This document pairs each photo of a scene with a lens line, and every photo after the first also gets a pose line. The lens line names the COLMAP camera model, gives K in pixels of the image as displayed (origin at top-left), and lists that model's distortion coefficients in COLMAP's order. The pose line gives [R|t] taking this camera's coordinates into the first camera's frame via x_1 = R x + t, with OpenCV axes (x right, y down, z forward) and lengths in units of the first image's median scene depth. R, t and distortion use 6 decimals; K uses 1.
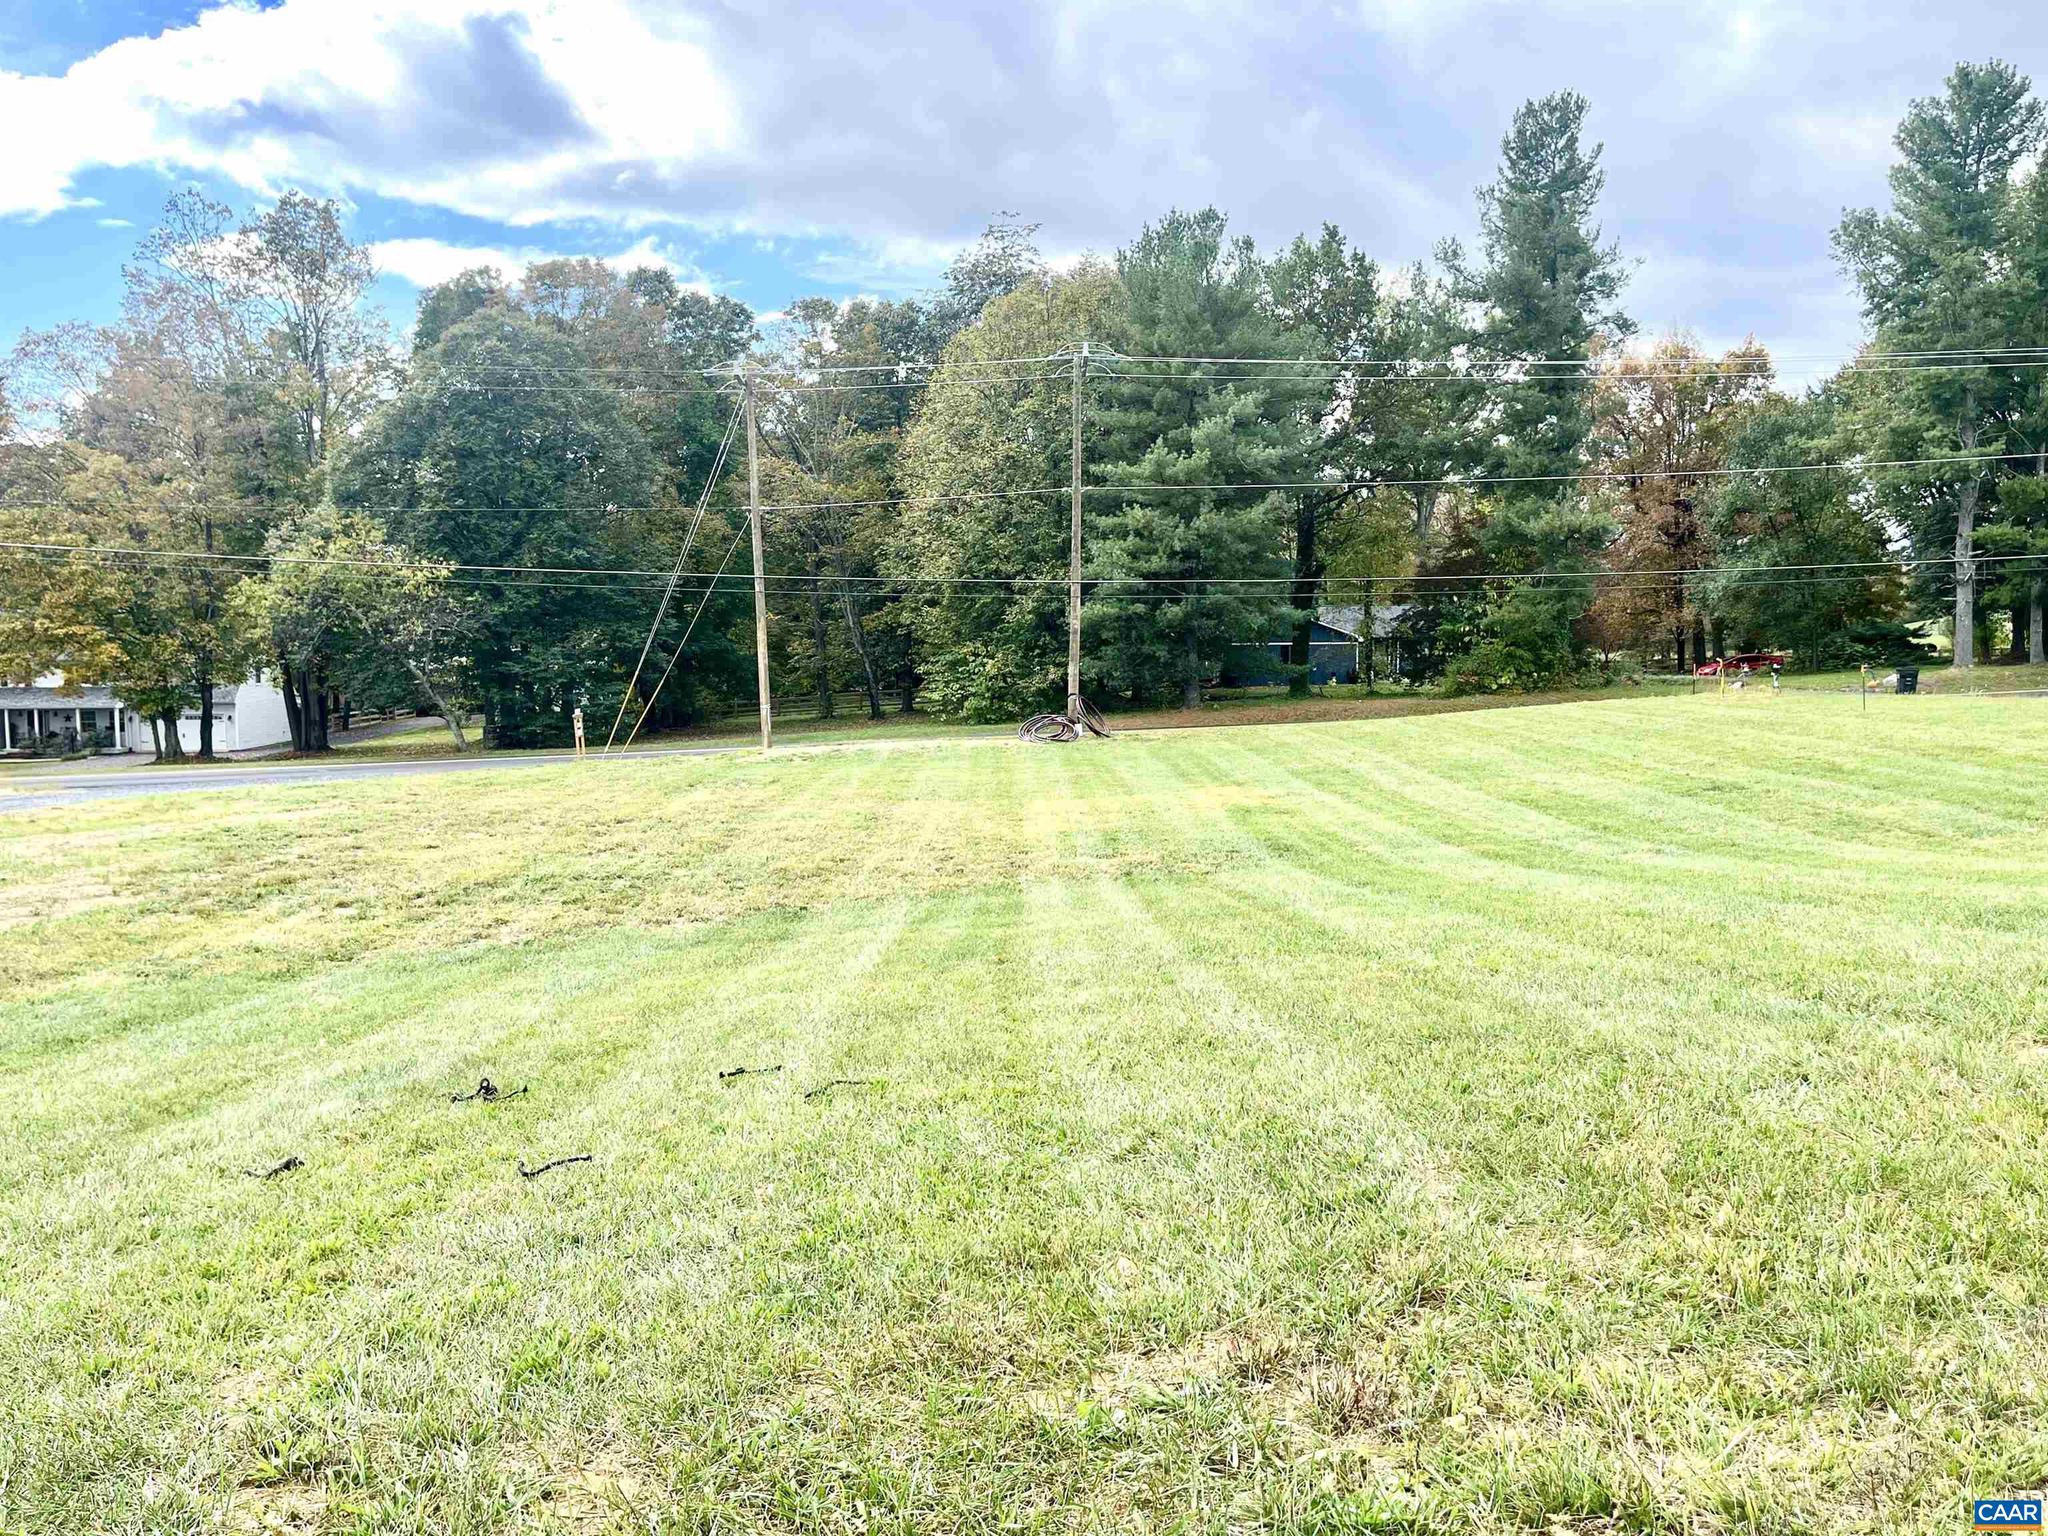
lens RADIAL K [[1721.3, 0, 1028.5], [0, 1721.3, 723.6], [0, 0, 1]] dist [0.013346, -0.003311]
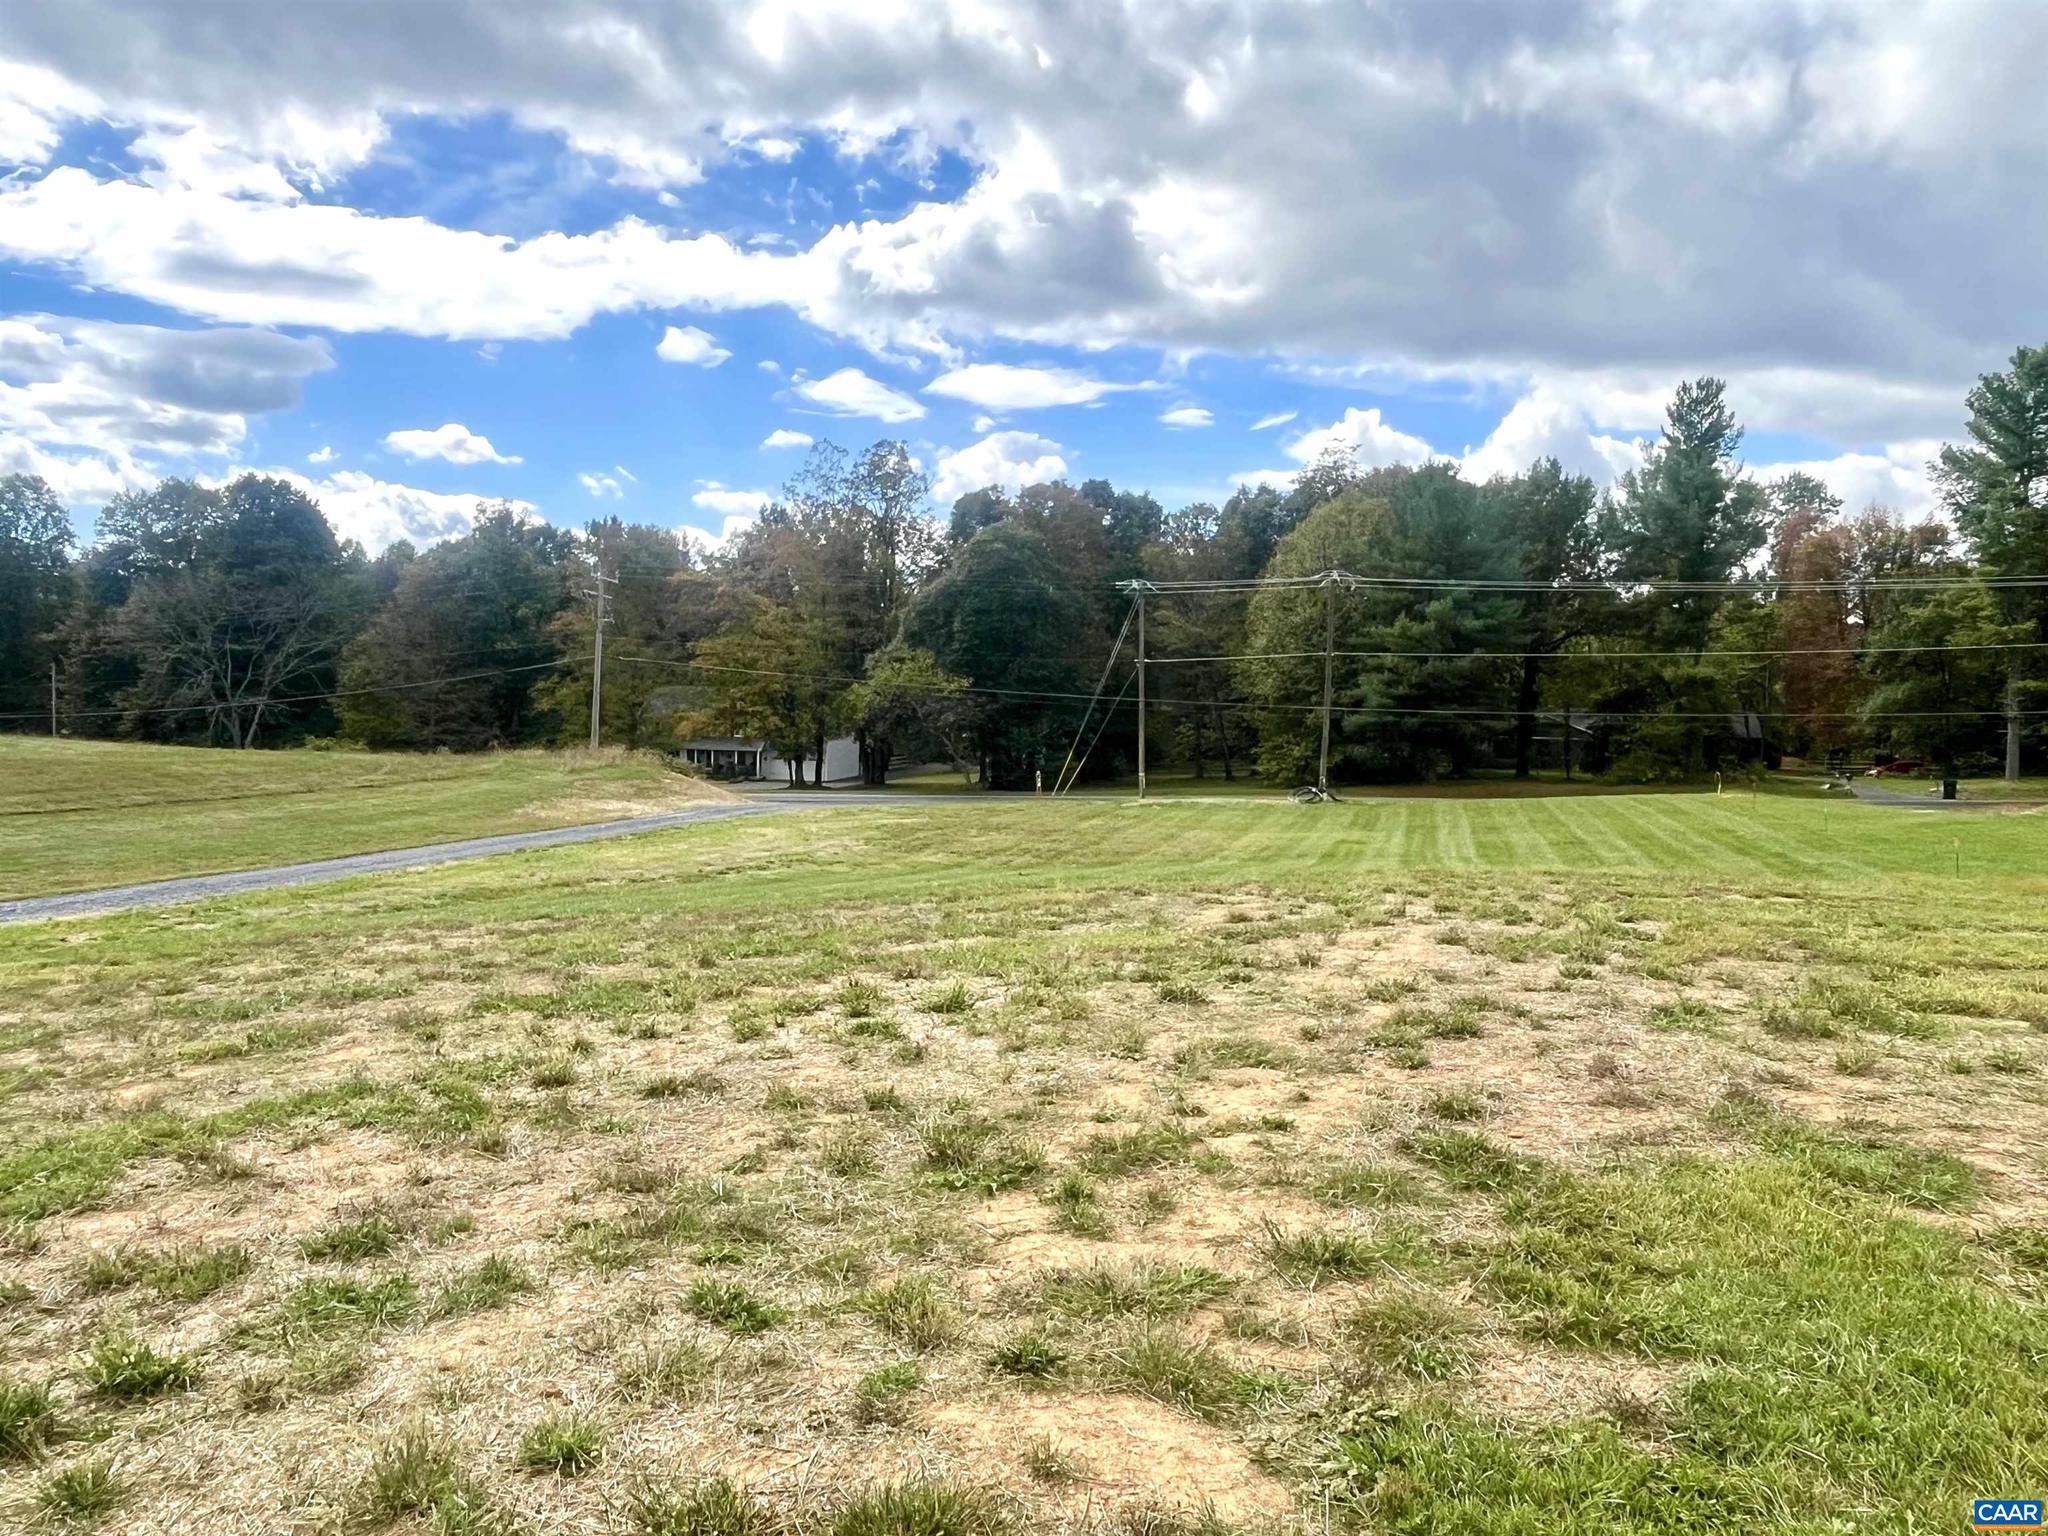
lens RADIAL K [[1721.3, 0, 1028.5], [0, 1721.3, 723.6], [0, 0, 1]] dist [0.013346, -0.003311]
pose [[0.965275, 0.038016, -0.258456, 0.143490], [-0.044769, 0.998791, -0.020289, -0.015842], [0.257373, 0.031155, 0.965810, -0.554456]]
